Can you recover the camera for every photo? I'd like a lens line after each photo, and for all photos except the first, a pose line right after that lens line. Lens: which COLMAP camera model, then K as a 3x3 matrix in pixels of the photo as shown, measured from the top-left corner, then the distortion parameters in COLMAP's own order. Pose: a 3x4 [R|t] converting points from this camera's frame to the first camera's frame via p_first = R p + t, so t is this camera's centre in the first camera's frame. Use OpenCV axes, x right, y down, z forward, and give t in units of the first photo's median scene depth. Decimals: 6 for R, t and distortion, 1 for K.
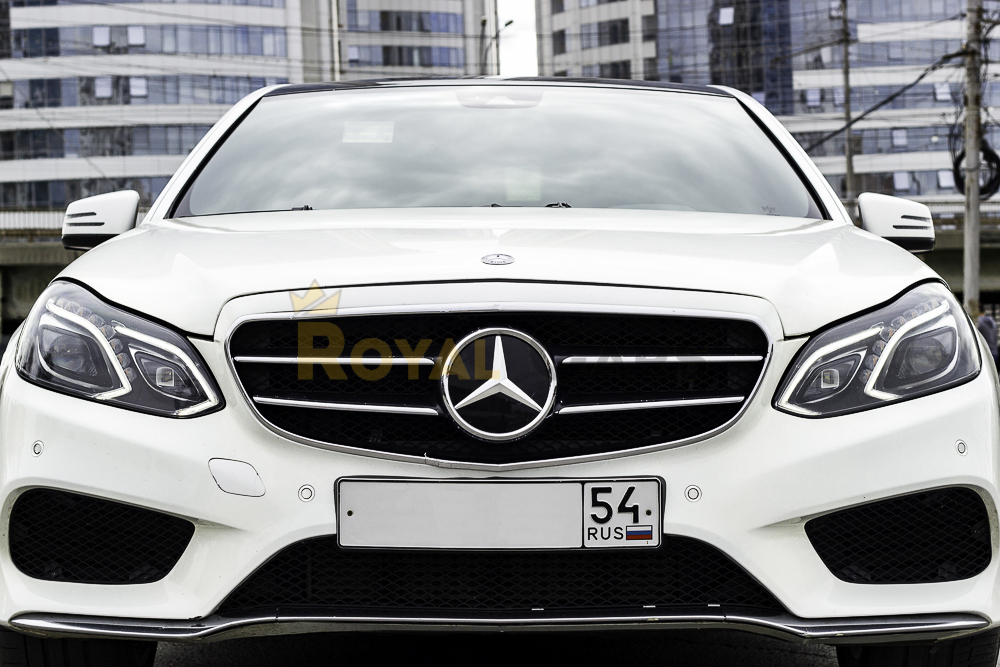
lens RADIAL K [[2770.1, 0, 497.7], [0, 2770.1, 336.9], [0, 0, 1]] dist [0.140127, 0.000000]
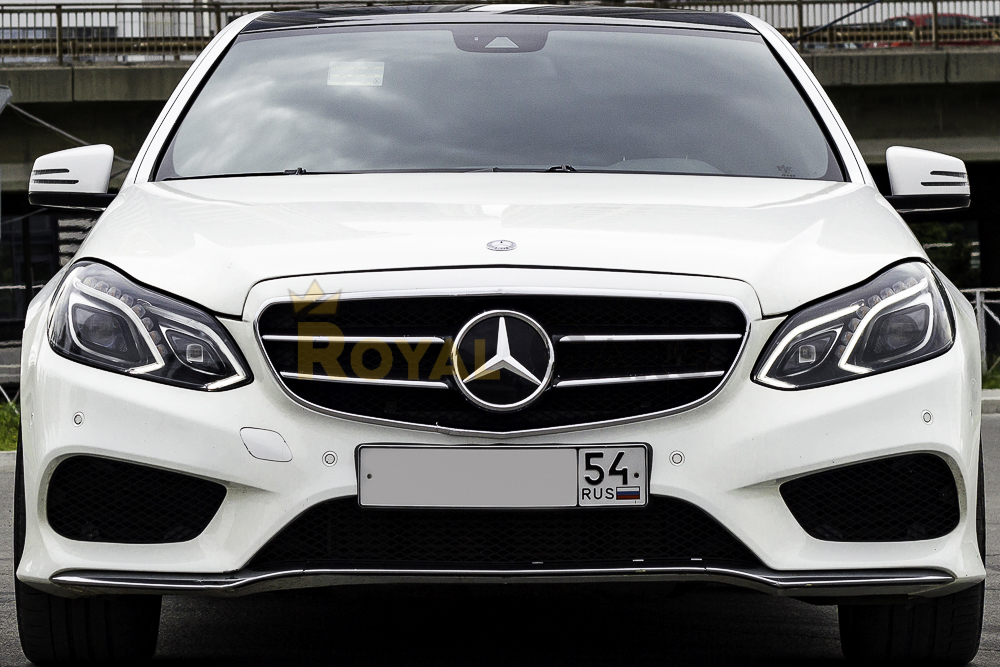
lens RADIAL K [[5286.4, 0, 499.9], [0, 5286.4, 333.1], [0, 0, 1]] dist [0.418253, 0.000000]
pose [[0.999997, -0.001215, 0.001954, -0.004616], [0.001175, 0.999797, 0.020136, -0.035624], [-0.001978, -0.020134, 0.999795, -1.090718]]
